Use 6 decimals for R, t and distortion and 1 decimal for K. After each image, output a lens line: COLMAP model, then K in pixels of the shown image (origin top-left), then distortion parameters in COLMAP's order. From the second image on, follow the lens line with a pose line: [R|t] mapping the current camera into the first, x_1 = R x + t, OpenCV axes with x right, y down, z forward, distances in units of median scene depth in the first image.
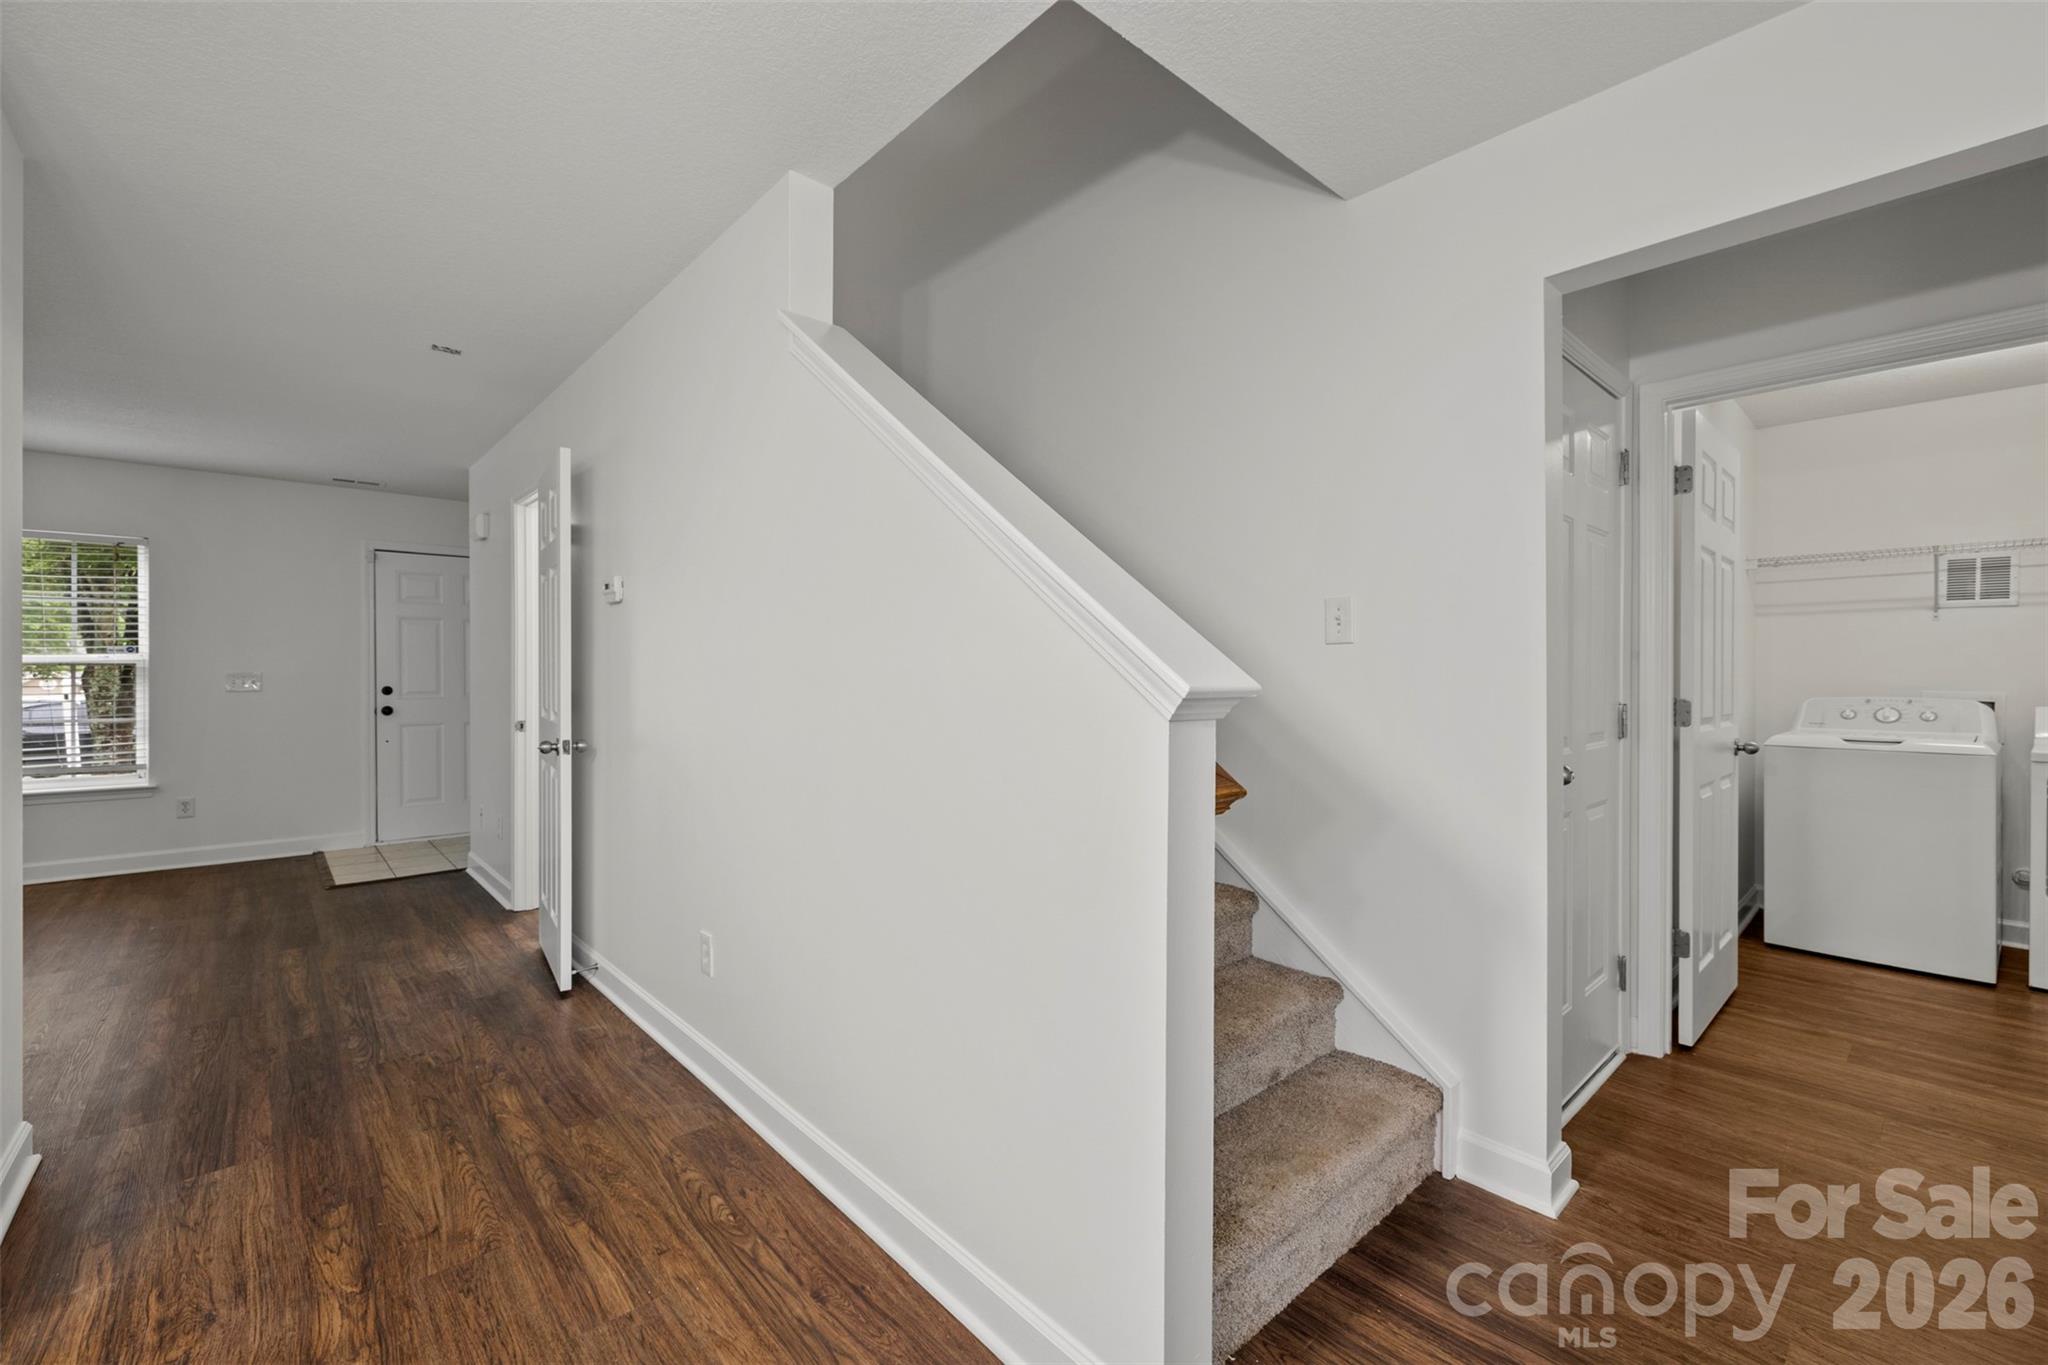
lens RADIAL K [[868.7, 0, 1022.8], [0, 868.7, 691.3], [0, 0, 1]] dist [-0.000591, 0.000788]
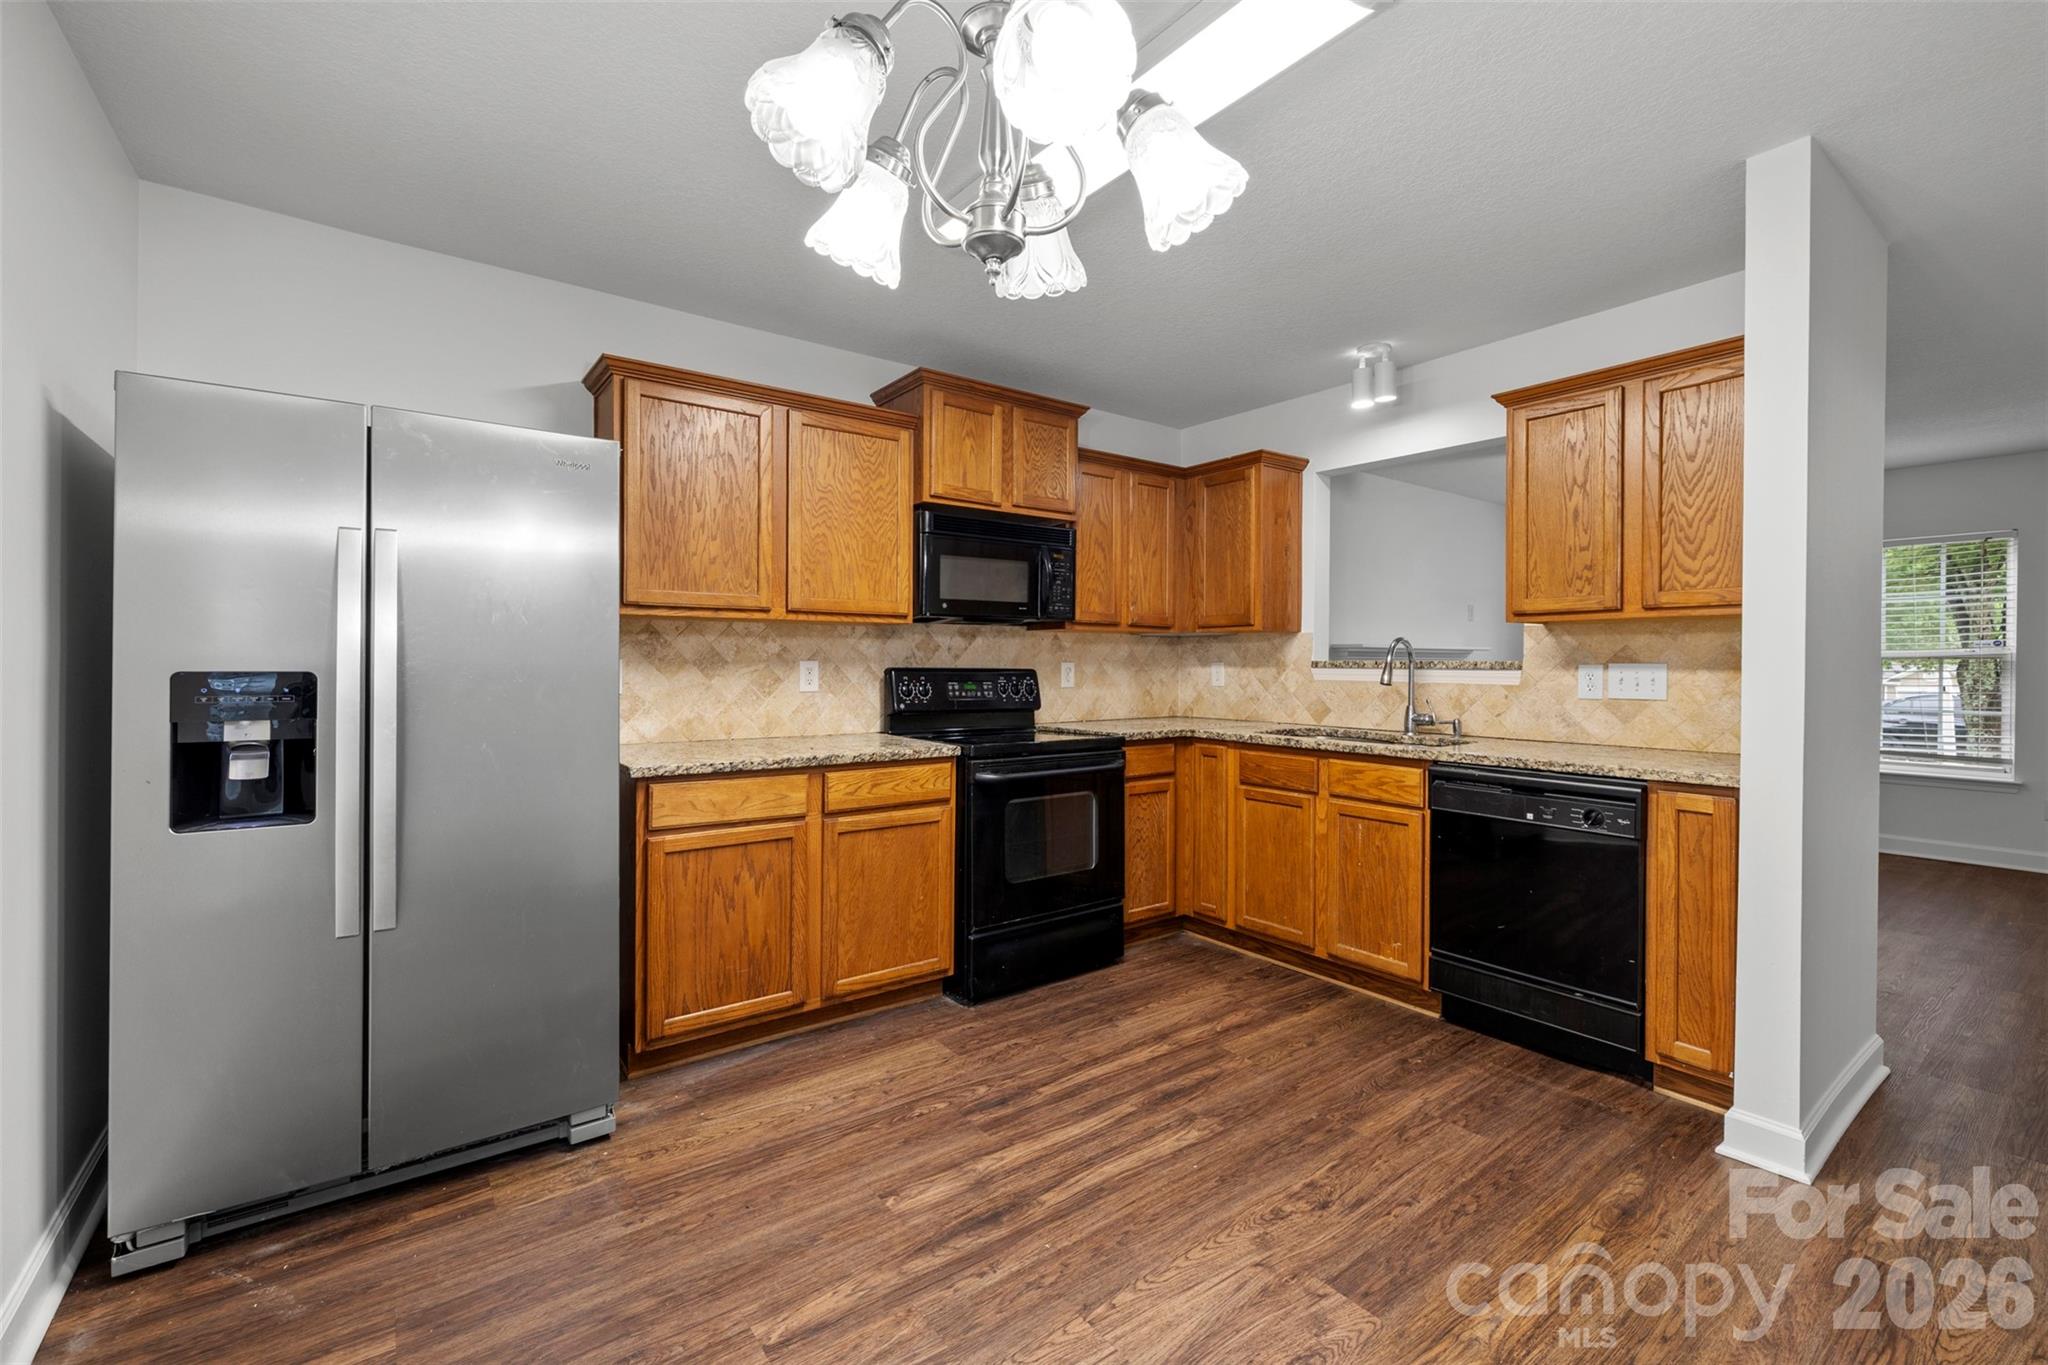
lens RADIAL K [[868.7, 0, 1013.5], [0, 868.7, 667.9], [0, 0, 1]] dist [-0.000591, 0.000788]
pose [[-0.085600, 0.008988, -0.996289, 0.082879], [-0.026193, 0.999593, 0.011268, -0.001814], [0.995985, 0.027061, -0.085330, -0.059241]]
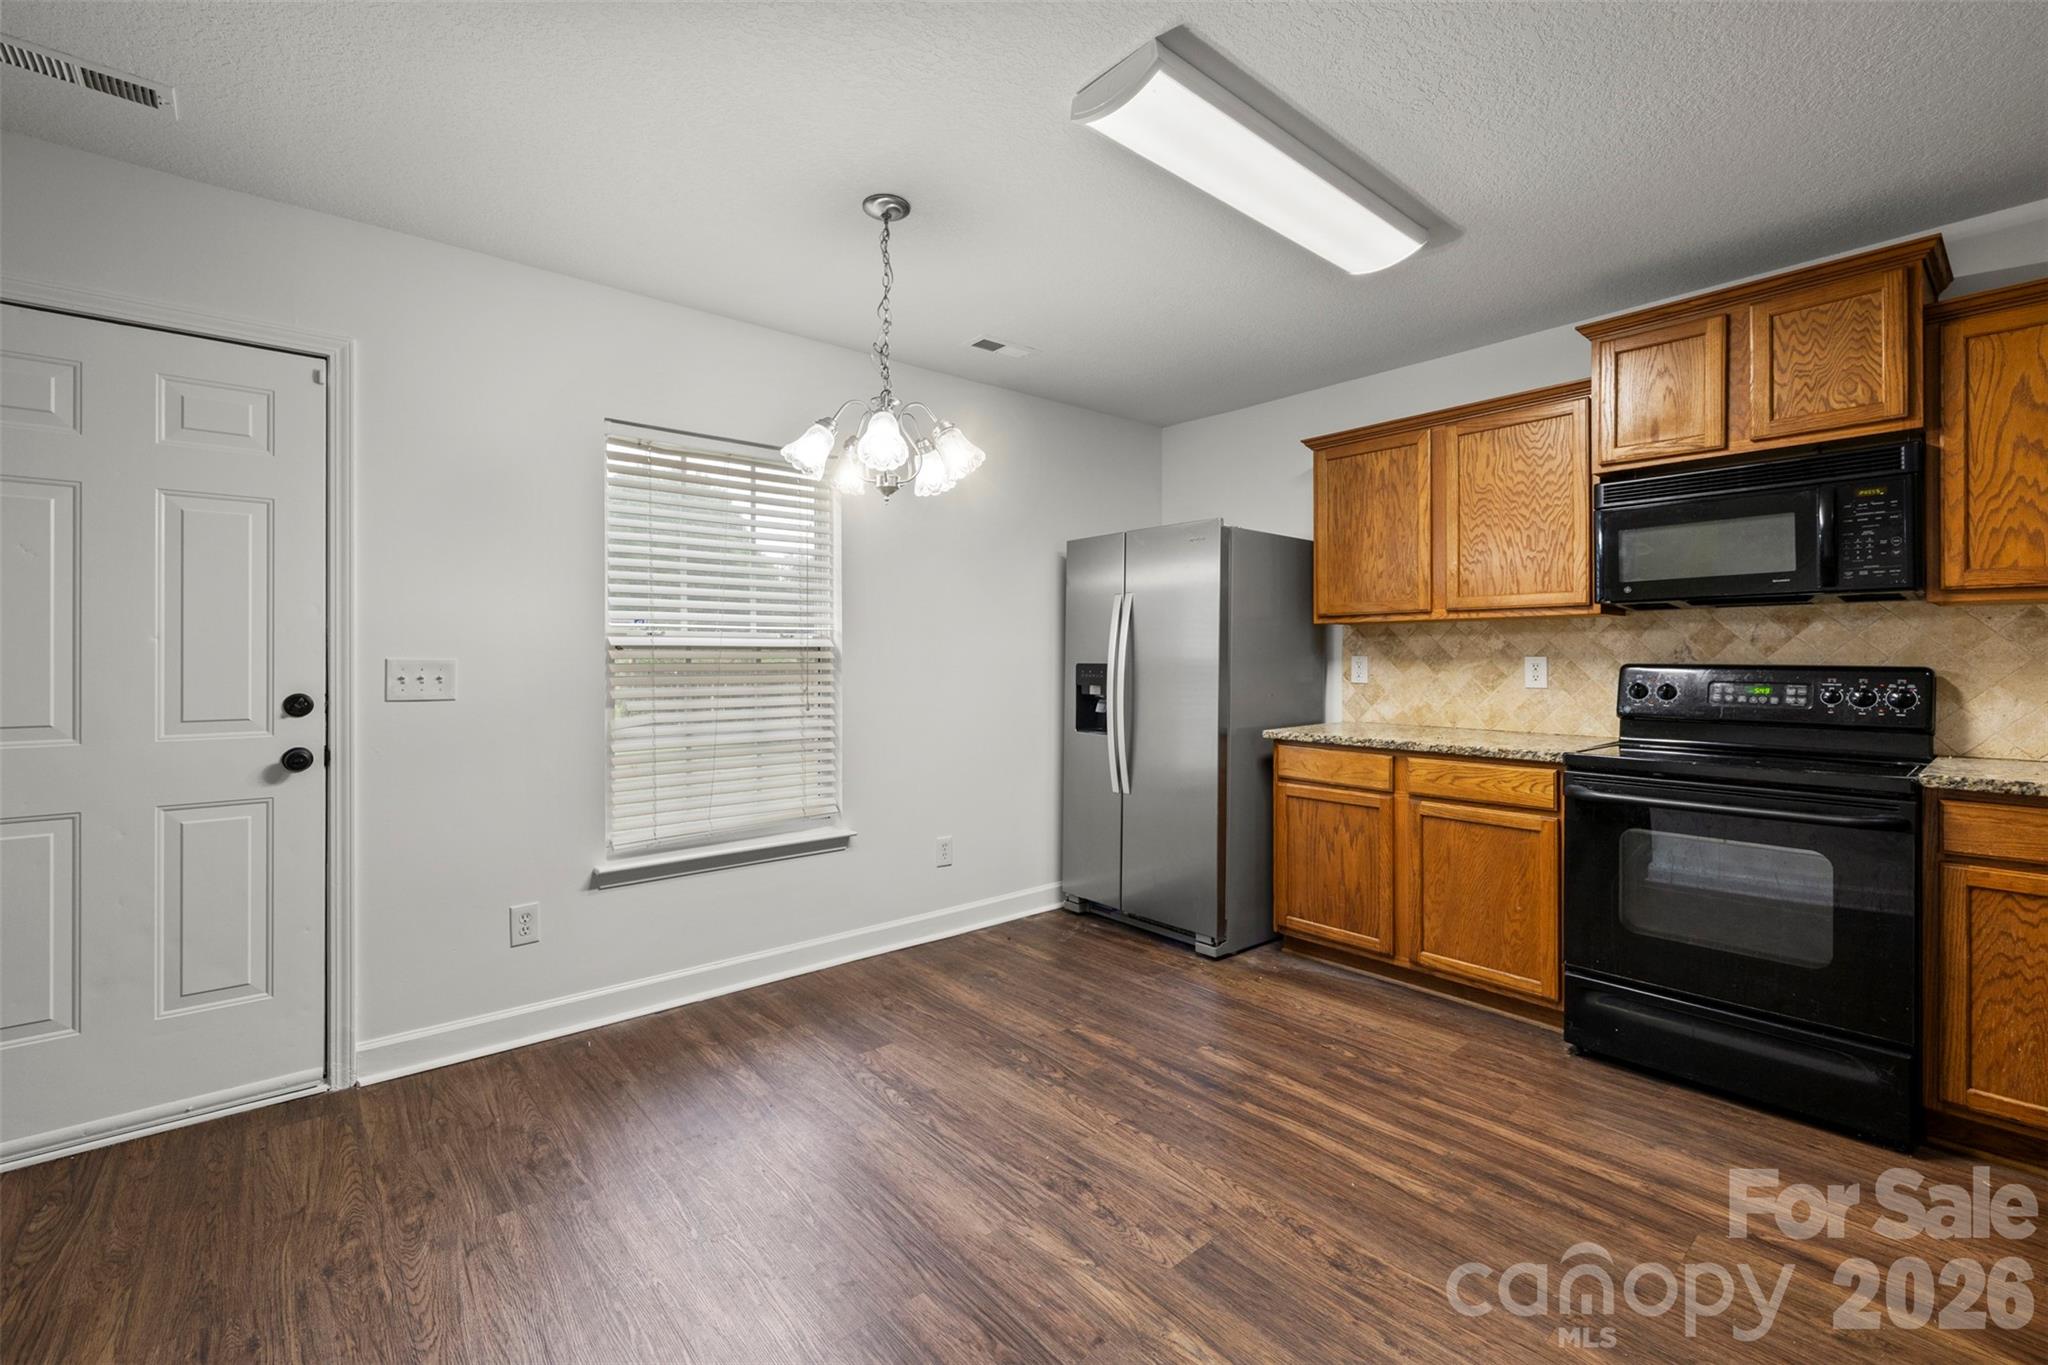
lens RADIAL K [[868.7, 0, 1013.6], [0, 868.7, 656.4], [0, 0, 1]] dist [-0.000591, 0.000788]
pose [[-0.999594, 0.006003, 0.027849, -0.636181], [0.006609, 0.999742, 0.021722, -0.029884], [-0.027712, 0.021897, -0.999376, 1.122684]]
